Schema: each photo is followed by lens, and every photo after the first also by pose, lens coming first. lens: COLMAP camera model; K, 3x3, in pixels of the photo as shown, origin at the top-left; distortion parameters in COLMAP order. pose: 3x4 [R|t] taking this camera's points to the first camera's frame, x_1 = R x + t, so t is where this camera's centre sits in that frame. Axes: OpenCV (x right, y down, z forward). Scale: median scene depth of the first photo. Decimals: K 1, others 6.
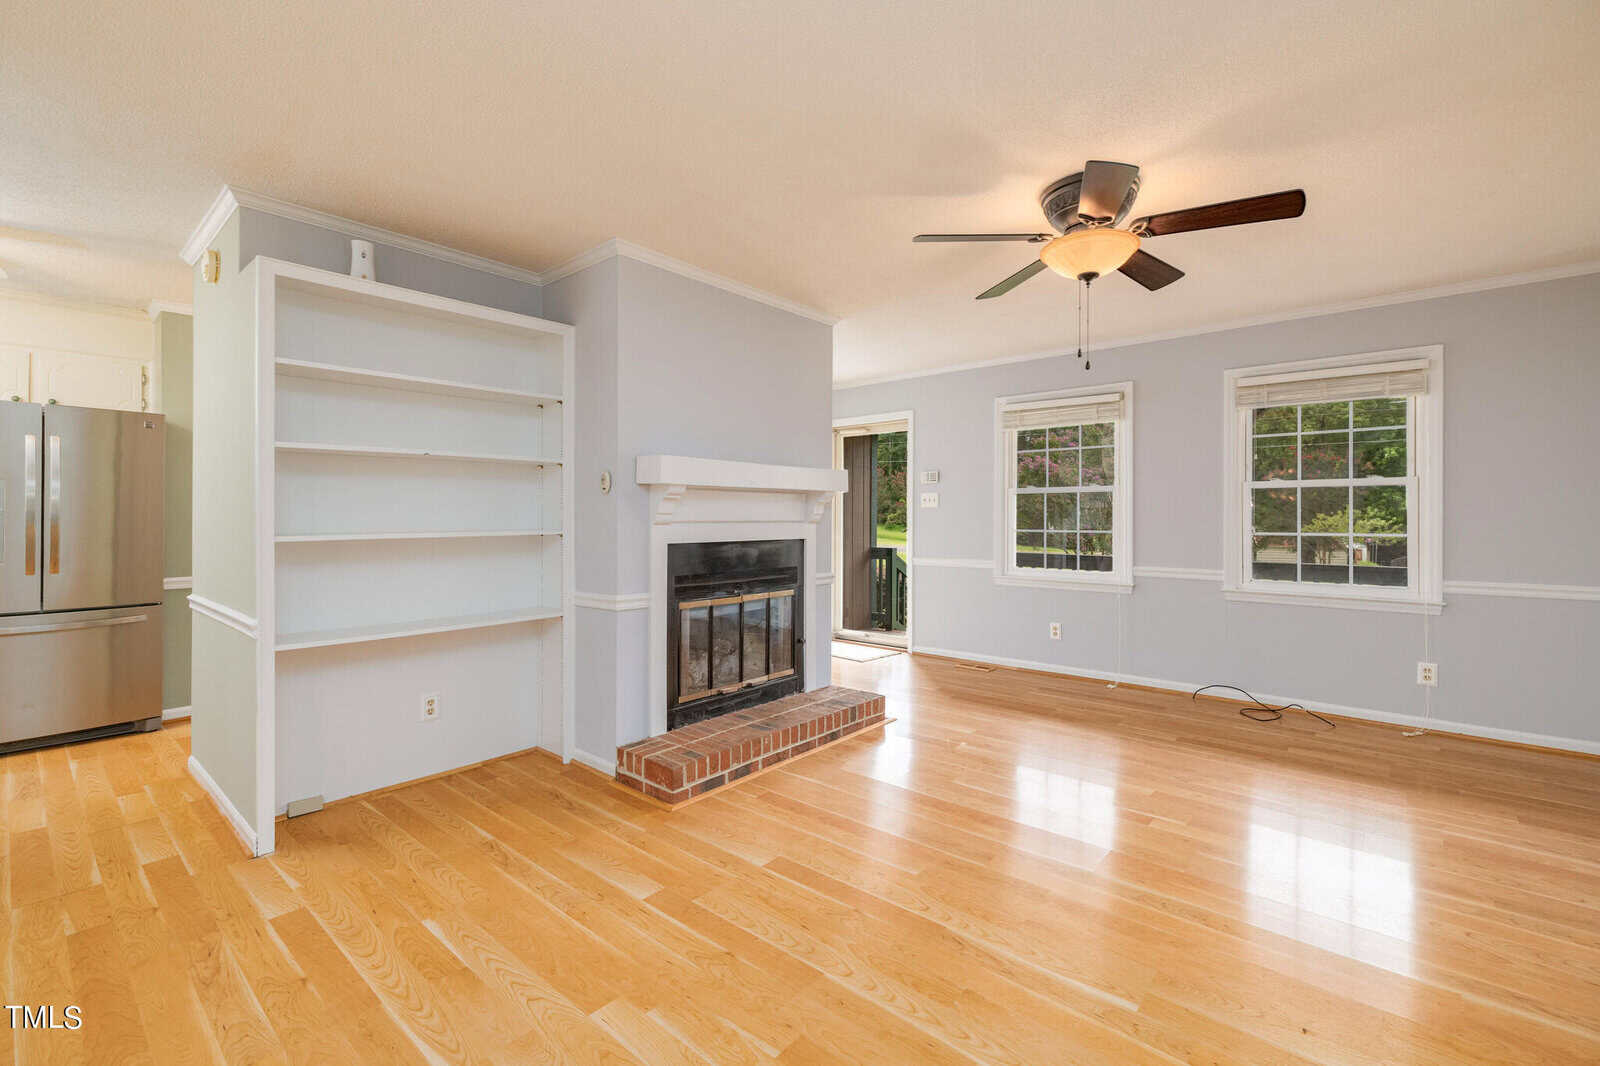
lens RADIAL K [[673.6, 0, 797.4], [0, 673.6, 512.3], [0, 0, 1]] dist [0.000510, 0.000278]
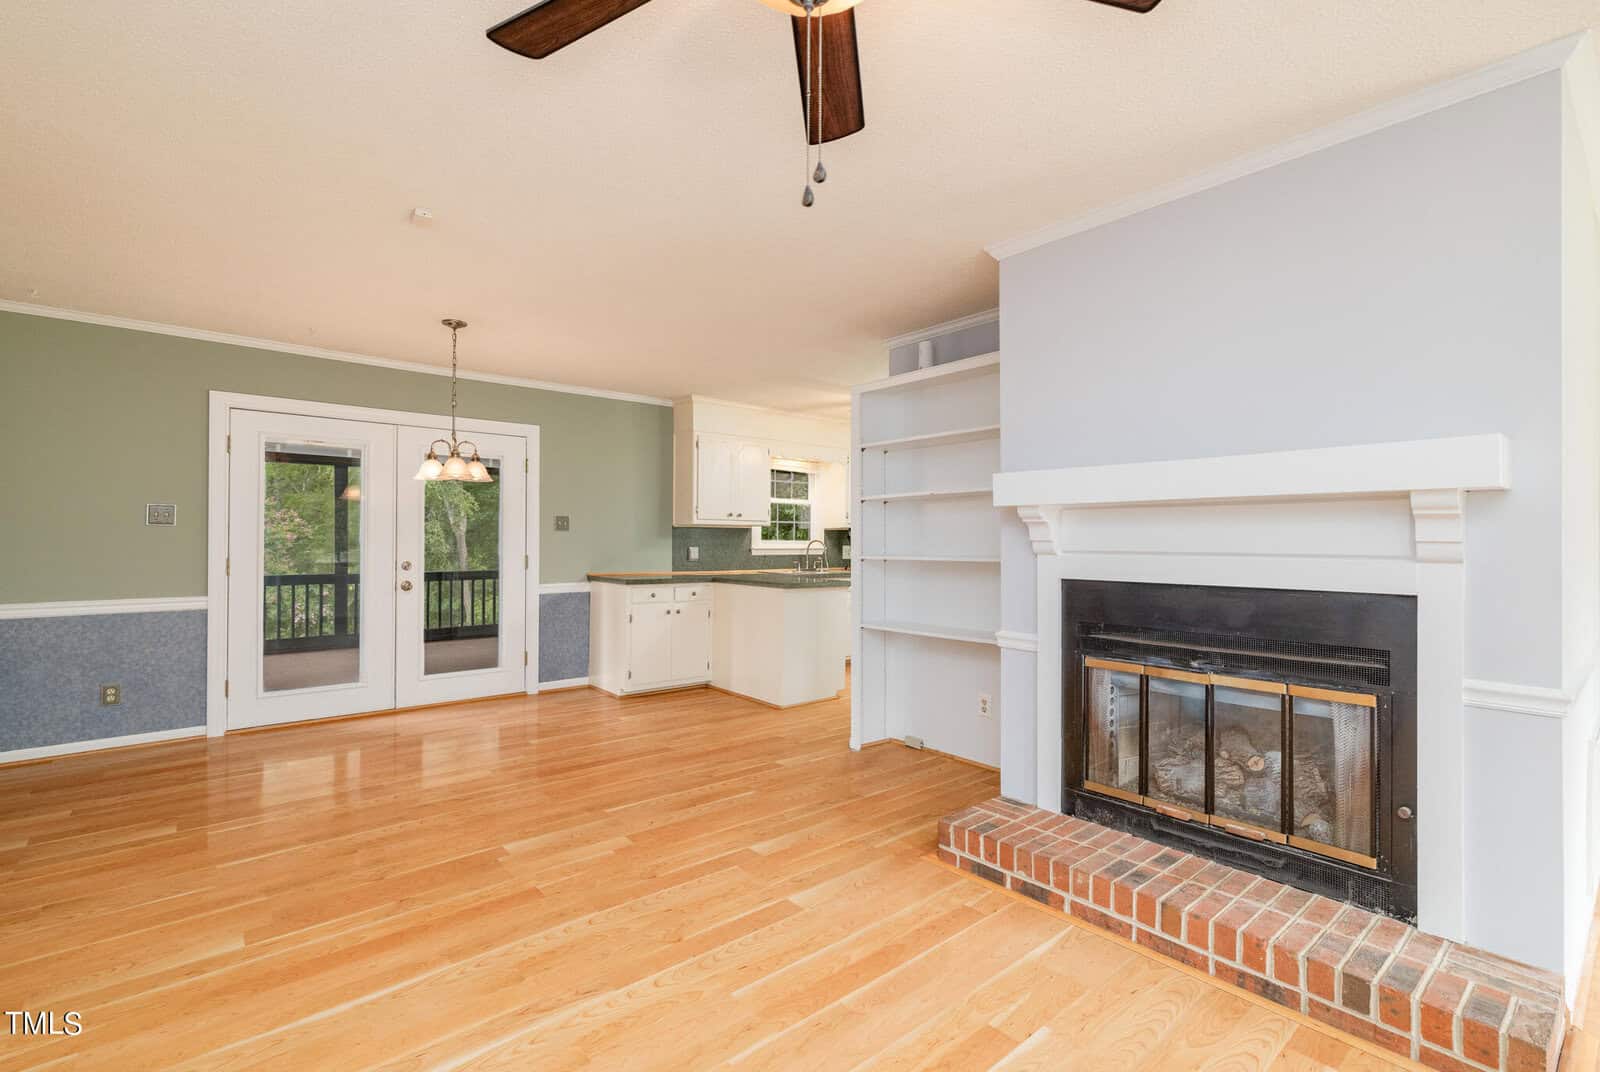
lens RADIAL K [[711.8, 0, 832.3], [0, 711.8, 537.3], [0, 0, 1]] dist [0.013647, -0.000172]
pose [[-0.107231, -0.007765, -0.994204, 0.664950], [0.000233, 0.999969, -0.007835, 0.004067], [0.994234, -0.001072, -0.107226, 0.798627]]
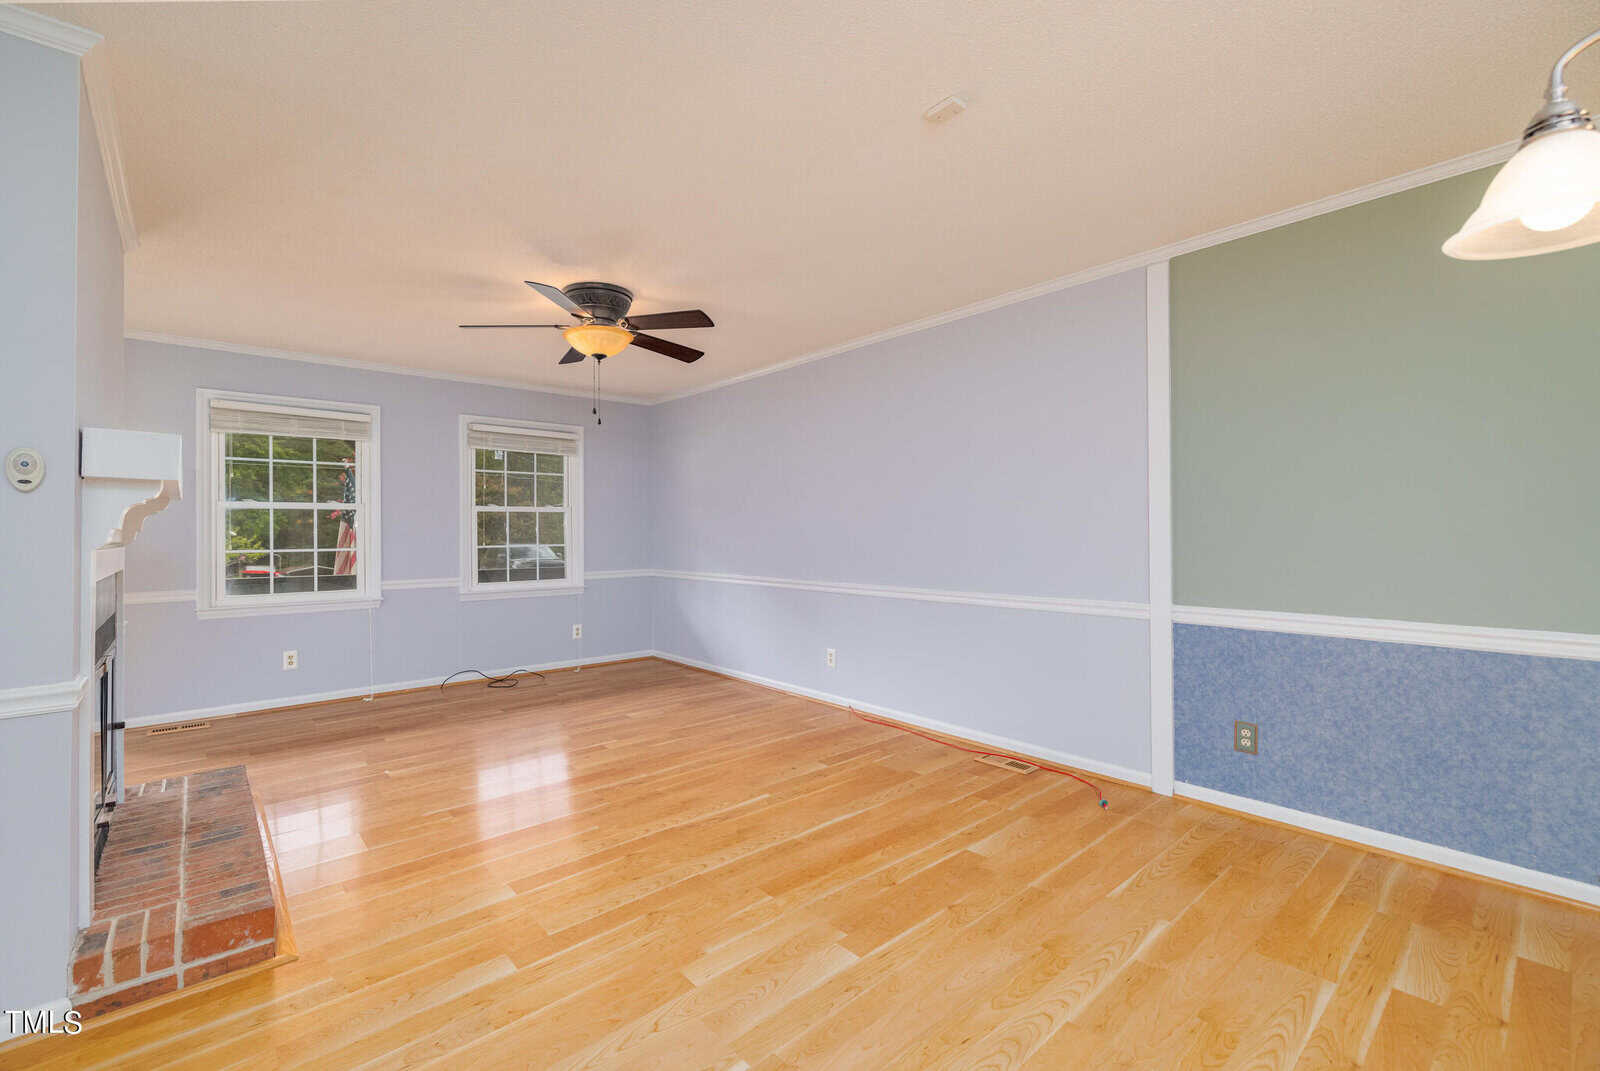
lens RADIAL K [[677.5, 0, 764.2], [0, 677.5, 530.3], [0, 0, 1]] dist [-0.003124, -0.000243]
pose [[0.175156, 0.000743, 0.984540, -0.641952], [0.000731, 0.999999, -0.000885, 0.002359], [-0.984540, 0.000874, 0.175155, 0.325186]]
